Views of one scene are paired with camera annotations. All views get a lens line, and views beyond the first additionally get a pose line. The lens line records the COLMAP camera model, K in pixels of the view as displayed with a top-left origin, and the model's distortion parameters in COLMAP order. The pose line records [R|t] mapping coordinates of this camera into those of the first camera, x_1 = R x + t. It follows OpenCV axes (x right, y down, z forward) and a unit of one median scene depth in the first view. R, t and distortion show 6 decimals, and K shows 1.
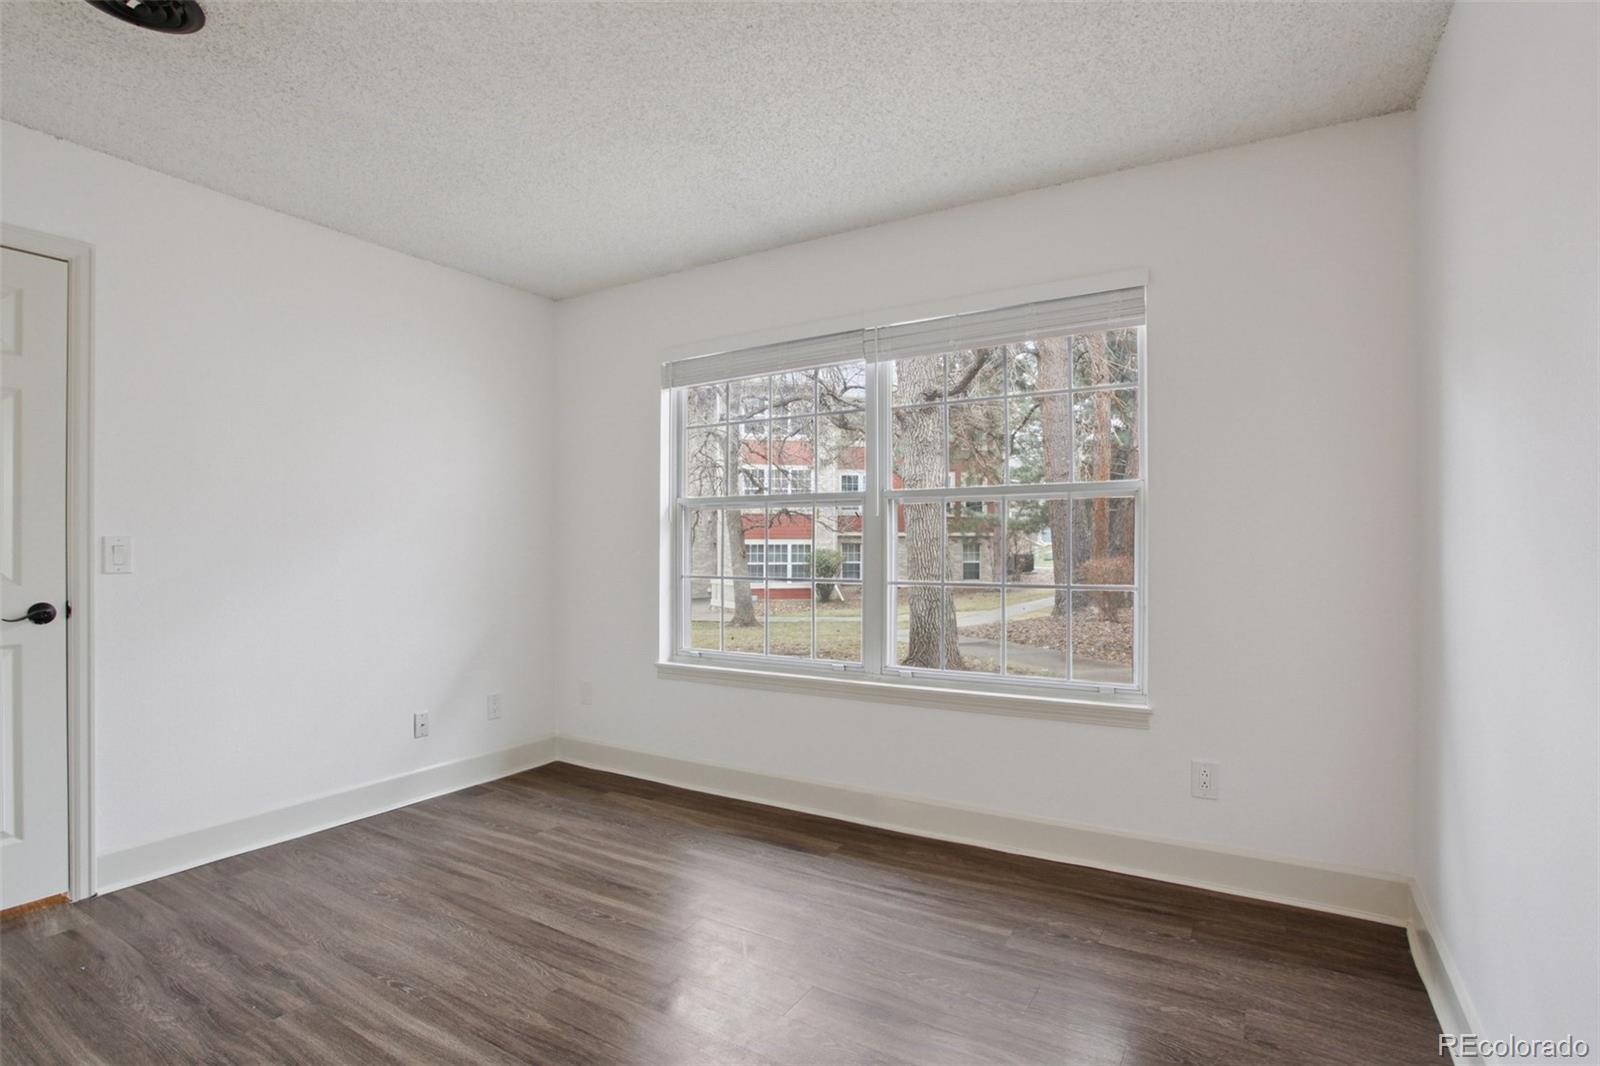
lens RADIAL K [[791.4, 0, 791.1], [0, 791.4, 540.8], [0, 0, 1]] dist [-0.066084, 0.031137]
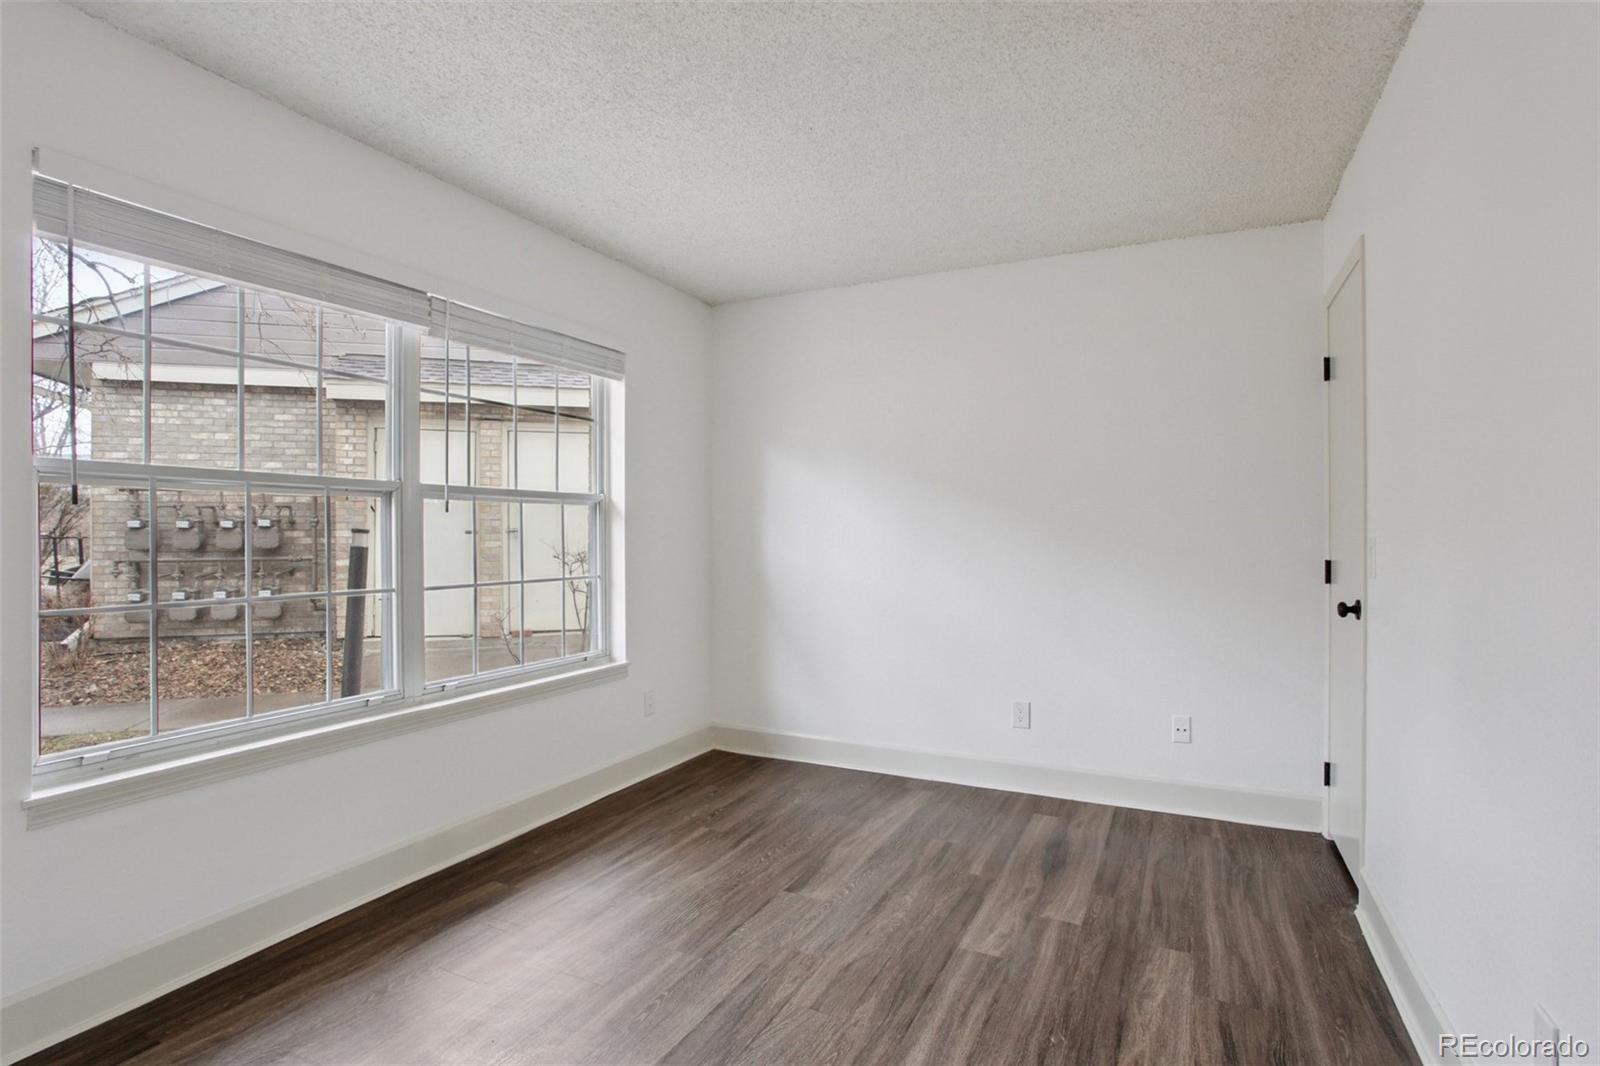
lens RADIAL K [[791.4, 0, 775.8], [0, 791.4, 526.2], [0, 0, 1]] dist [-0.066084, 0.031137]
pose [[-0.079135, 0.019881, 0.996666, -0.952783], [0.000480, 0.999802, -0.019906, 0.001563], [-0.996864, -0.001097, -0.079129, 0.844873]]
